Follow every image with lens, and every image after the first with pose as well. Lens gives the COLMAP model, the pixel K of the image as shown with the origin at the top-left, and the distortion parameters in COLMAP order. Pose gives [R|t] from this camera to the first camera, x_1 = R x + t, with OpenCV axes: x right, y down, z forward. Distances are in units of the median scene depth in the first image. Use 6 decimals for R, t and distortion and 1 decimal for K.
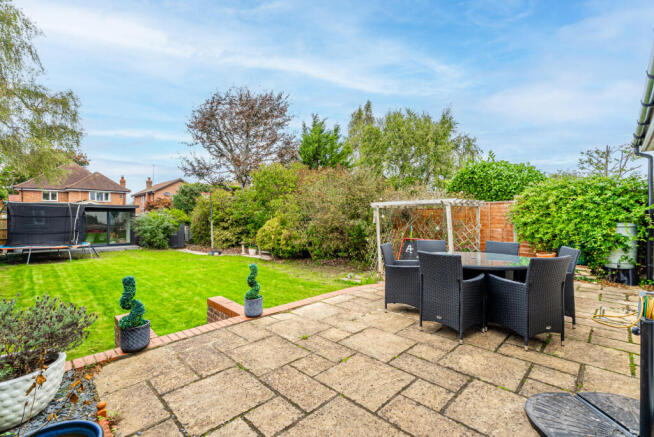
lens RADIAL K [[296.8, 0, 319.1], [0, 296.8, 223.4], [0, 0, 1]] dist [0.005399, 0.000198]
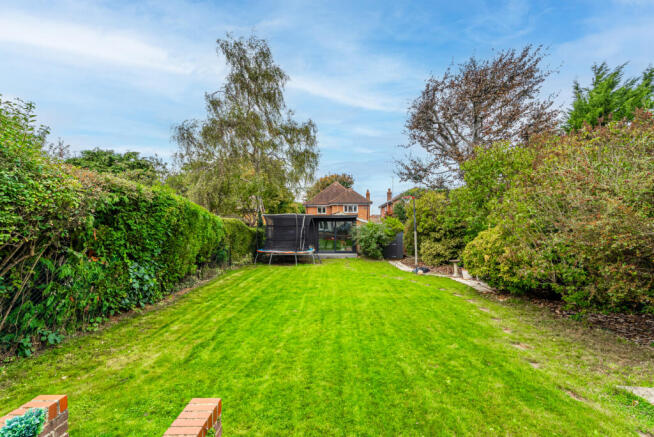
lens RADIAL K [[296.8, 0, 319.1], [0, 296.8, 223.4], [0, 0, 1]] dist [0.005399, 0.000198]
pose [[0.702266, -0.011091, -0.711828, 0.024660], [-0.009445, 0.999645, -0.024893, -0.004129], [0.711852, 0.024205, 0.701913, 0.182418]]
